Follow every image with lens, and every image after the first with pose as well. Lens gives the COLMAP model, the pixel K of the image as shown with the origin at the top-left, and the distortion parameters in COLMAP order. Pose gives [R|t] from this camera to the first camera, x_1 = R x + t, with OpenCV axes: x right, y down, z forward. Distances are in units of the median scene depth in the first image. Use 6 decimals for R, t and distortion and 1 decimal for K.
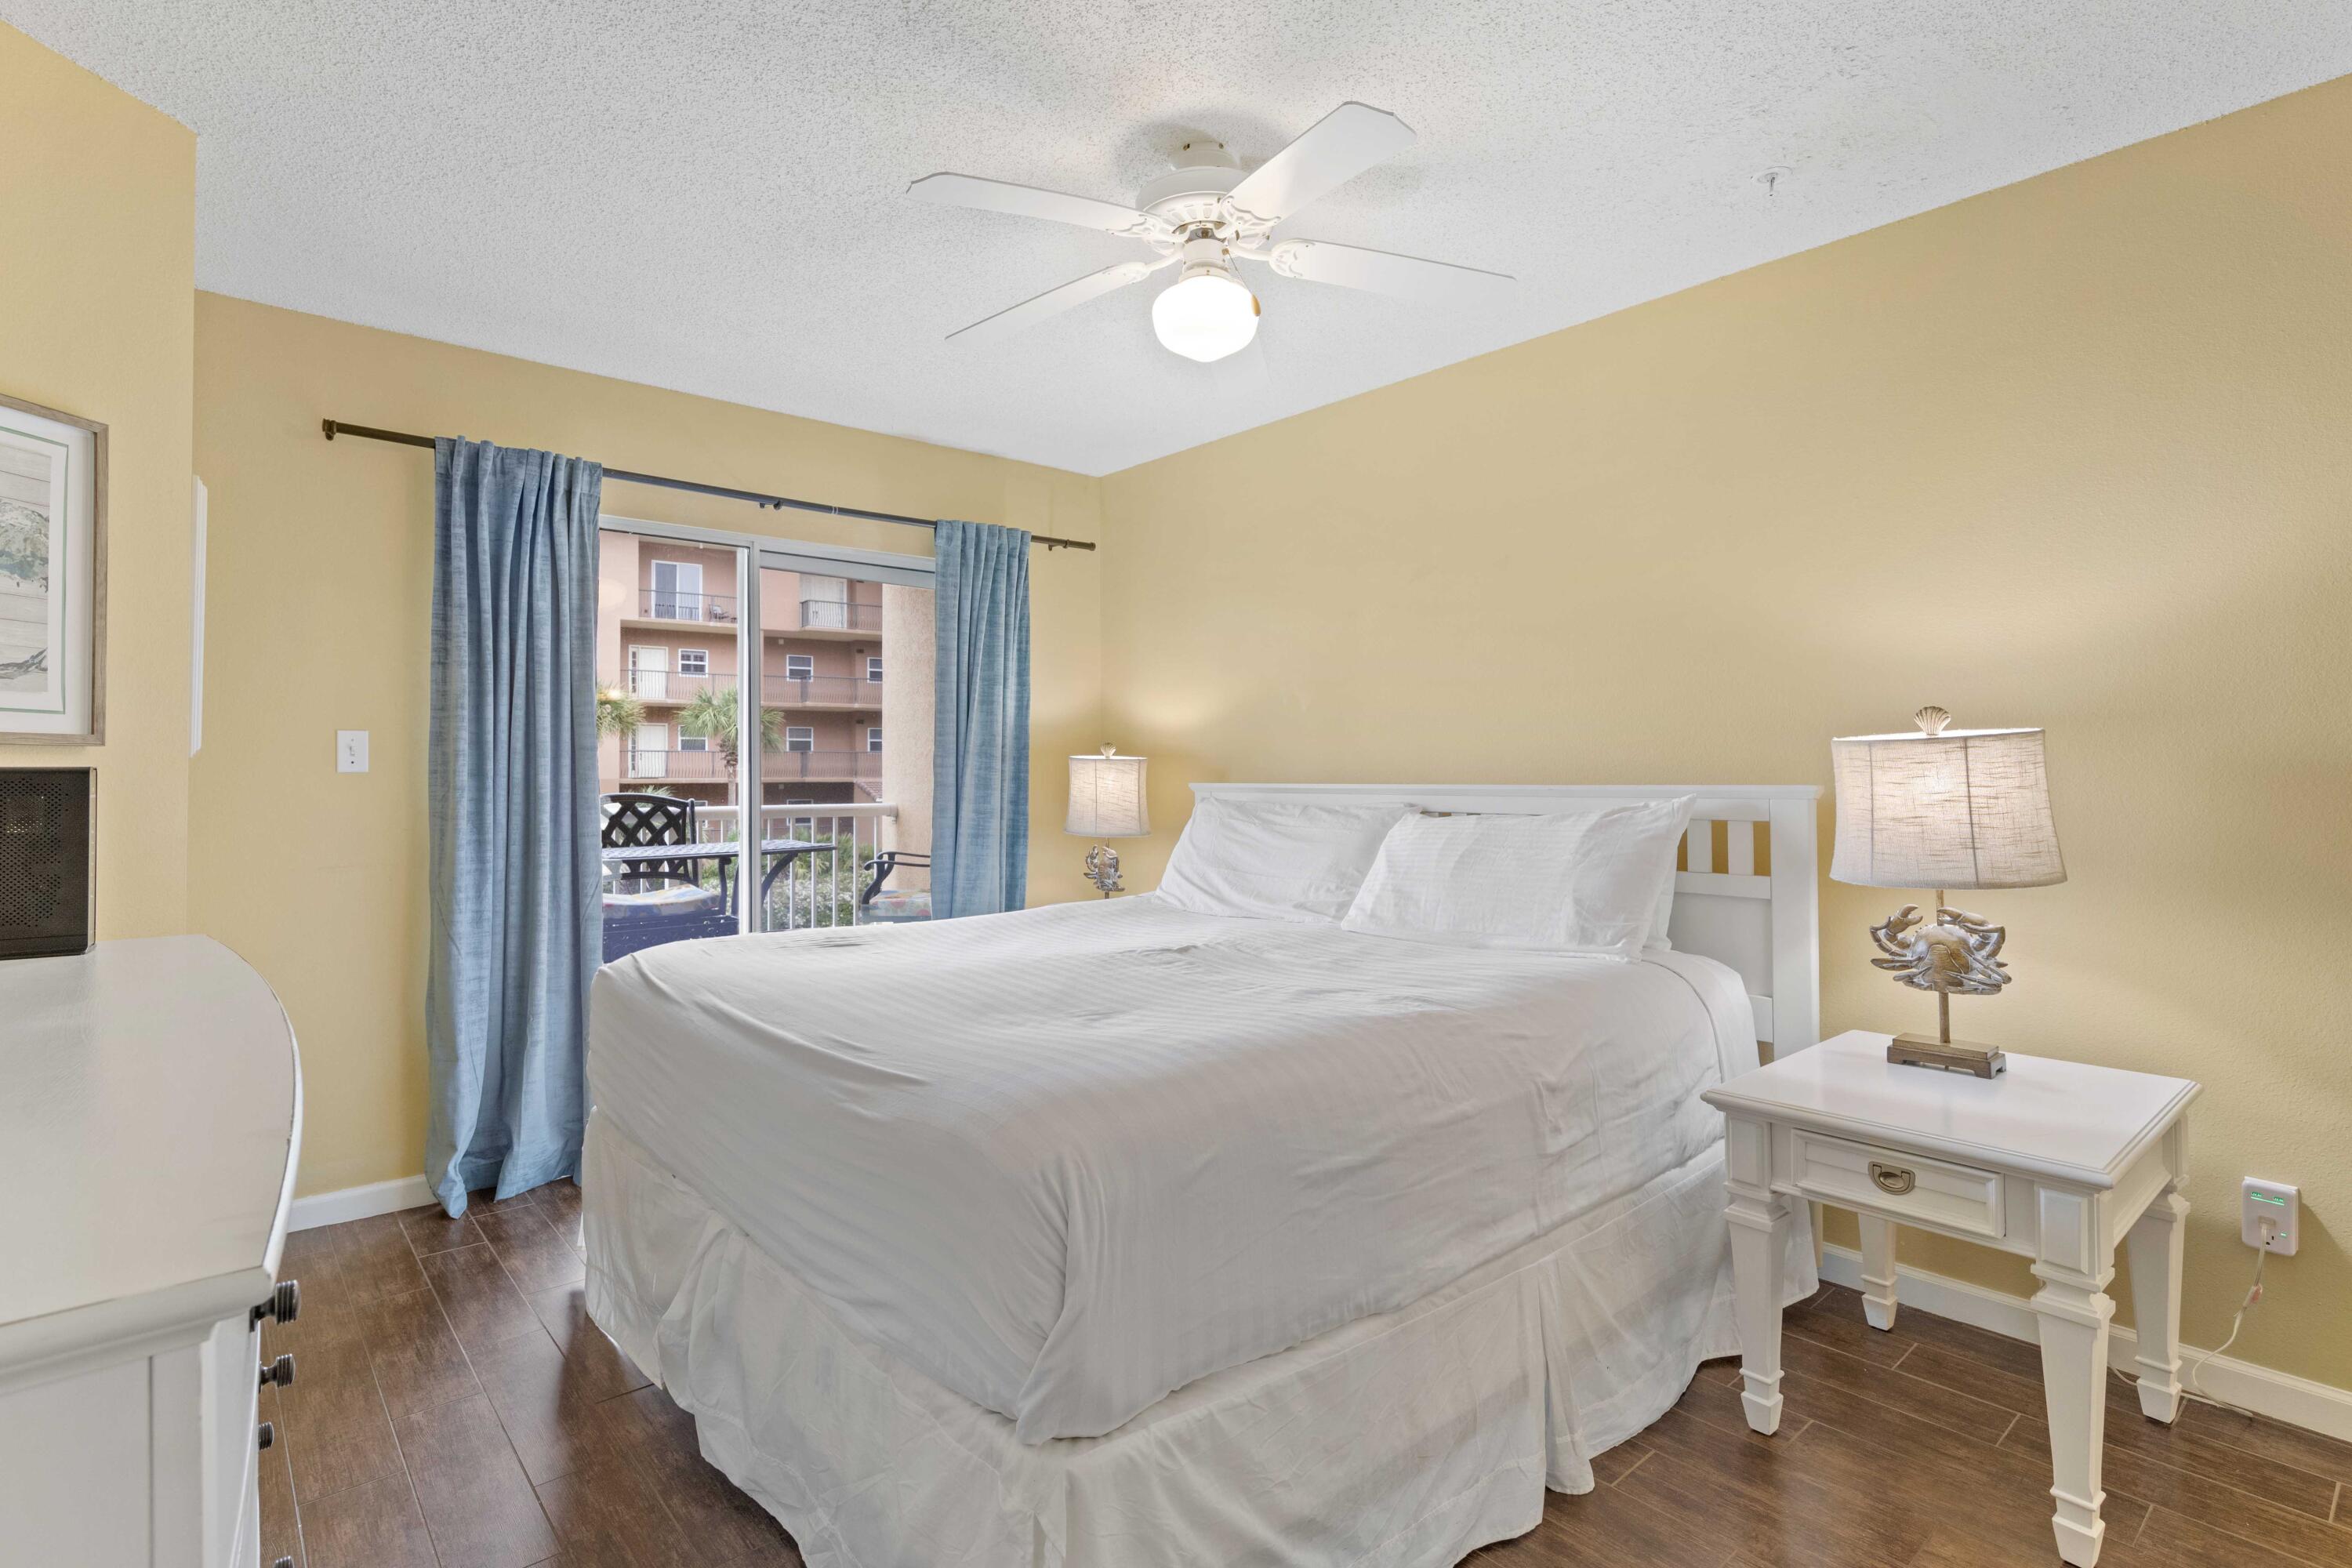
lens RADIAL K [[1138.1, 0, 1173.3], [0, 1138.1, 765.0], [0, 0, 1]] dist [0.002511, -0.000313]
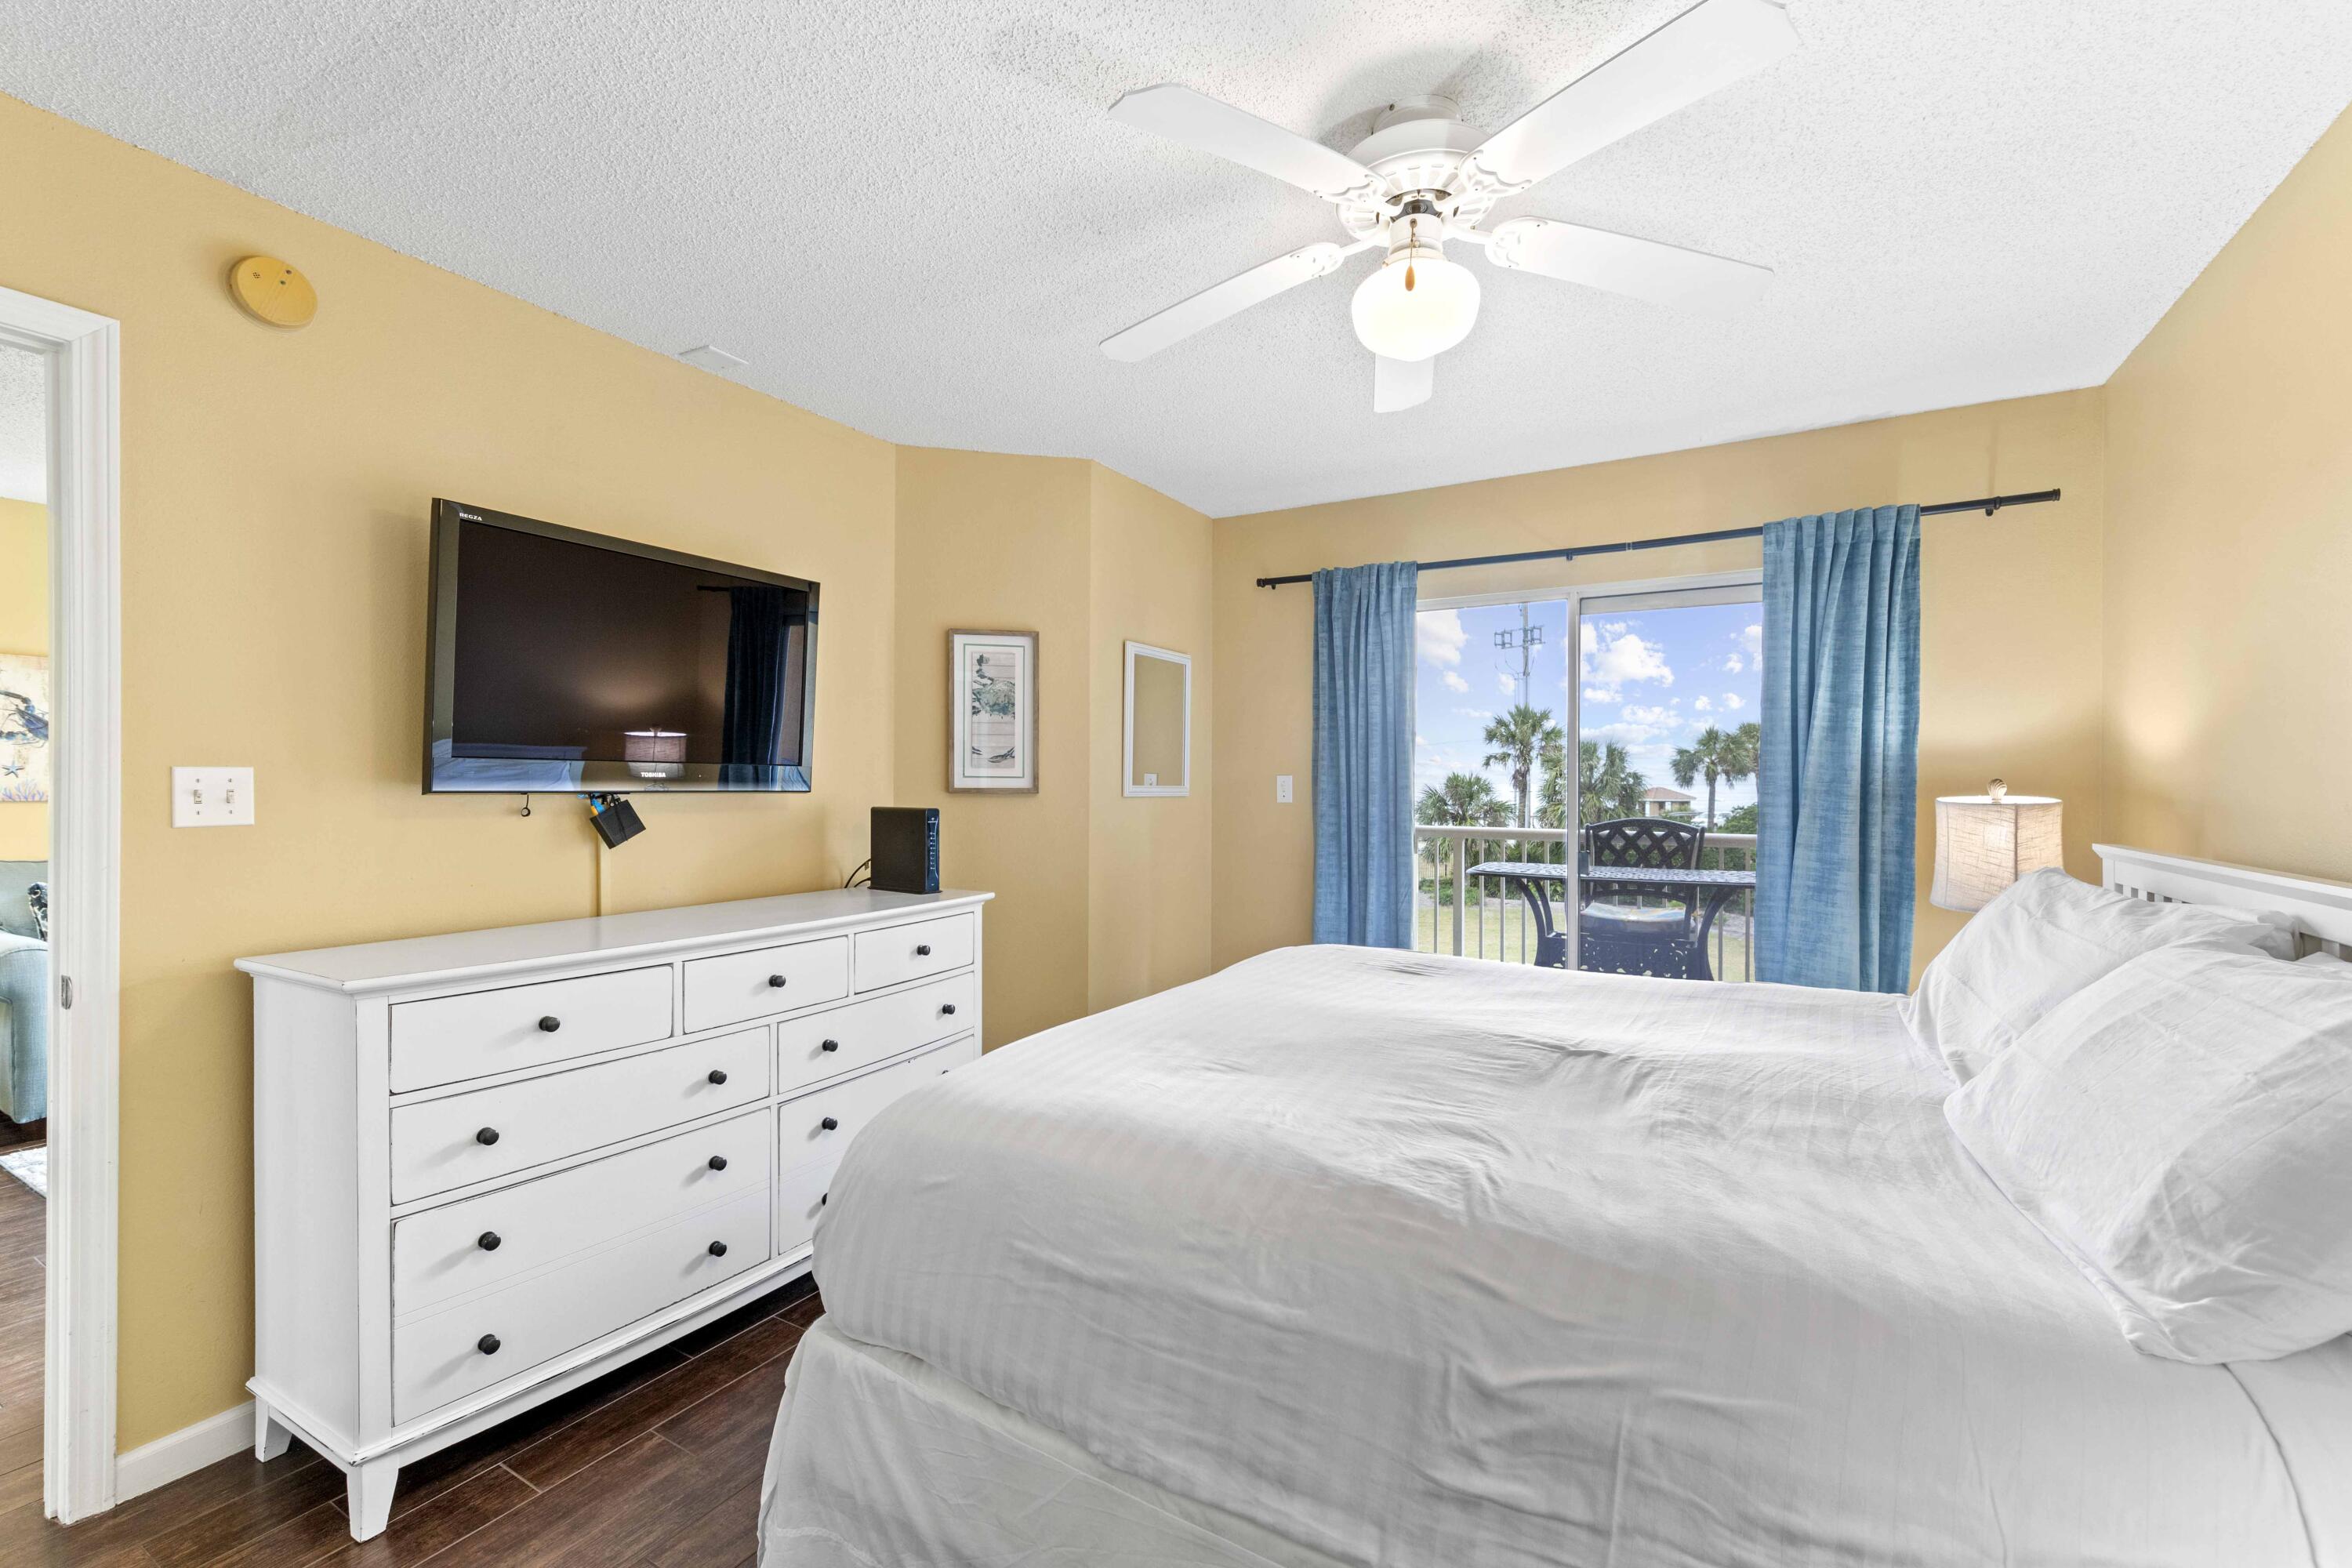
lens RADIAL K [[1012.2, 0, 1191.5], [0, 1012.2, 783.3], [0, 0, 1]] dist [0.000649, 0.000007]
pose [[0.313988, 0.009234, -0.949382, 0.524504], [0.002125, 0.999943, 0.010429, -0.033510], [0.949424, -0.005292, 0.313951, 0.444828]]
